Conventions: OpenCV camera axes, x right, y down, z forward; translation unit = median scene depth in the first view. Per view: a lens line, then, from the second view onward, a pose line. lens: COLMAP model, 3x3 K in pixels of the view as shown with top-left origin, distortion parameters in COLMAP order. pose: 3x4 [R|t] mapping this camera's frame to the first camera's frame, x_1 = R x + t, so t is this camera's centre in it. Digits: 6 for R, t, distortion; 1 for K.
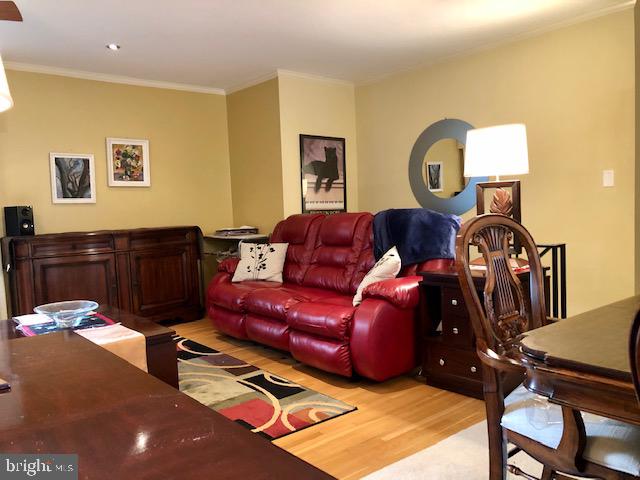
lens RADIAL K [[521.3, 0, 321.5], [0, 521.3, 236.9], [0, 0, 1]] dist [0.004191, -0.006200]
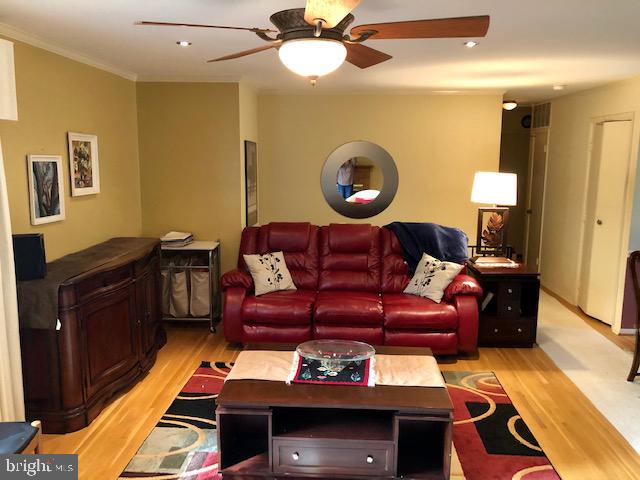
lens RADIAL K [[521.3, 0, 321.5], [0, 521.3, 236.9], [0, 0, 1]] dist [0.004191, -0.006200]
pose [[0.683970, -0.068920, 0.726247, -0.744350], [0.009926, 0.996314, 0.085201, -0.103137], [-0.729442, -0.051066, 0.682133, 0.213106]]
